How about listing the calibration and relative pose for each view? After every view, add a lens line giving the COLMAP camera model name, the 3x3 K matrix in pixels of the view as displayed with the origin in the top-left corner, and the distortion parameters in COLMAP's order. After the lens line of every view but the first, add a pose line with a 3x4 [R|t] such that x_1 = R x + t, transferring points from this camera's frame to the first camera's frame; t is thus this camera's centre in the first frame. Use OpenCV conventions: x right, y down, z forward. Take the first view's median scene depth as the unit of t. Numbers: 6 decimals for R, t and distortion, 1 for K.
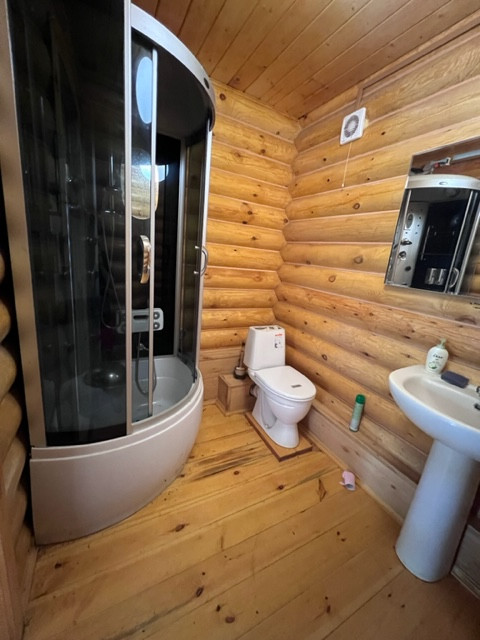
lens RADIAL K [[258.6, 0, 241.0], [0, 258.6, 319.4], [0, 0, 1]] dist [-0.000552, 0.000497]
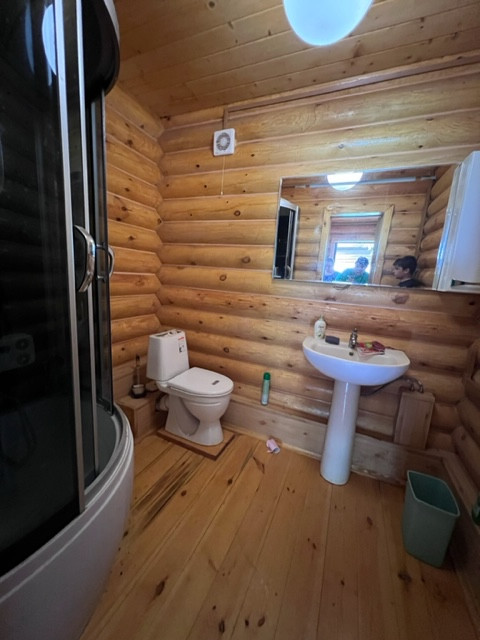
lens RADIAL K [[256.9, 0, 240.0], [0, 256.9, 320.0], [0, 0, 1]] dist [-0.002275, -0.000103]
pose [[0.782498, -0.149859, 0.604351, -0.267162], [0.158401, 0.986583, 0.039547, -0.011834], [-0.602168, 0.064784, 0.795736, 0.102224]]
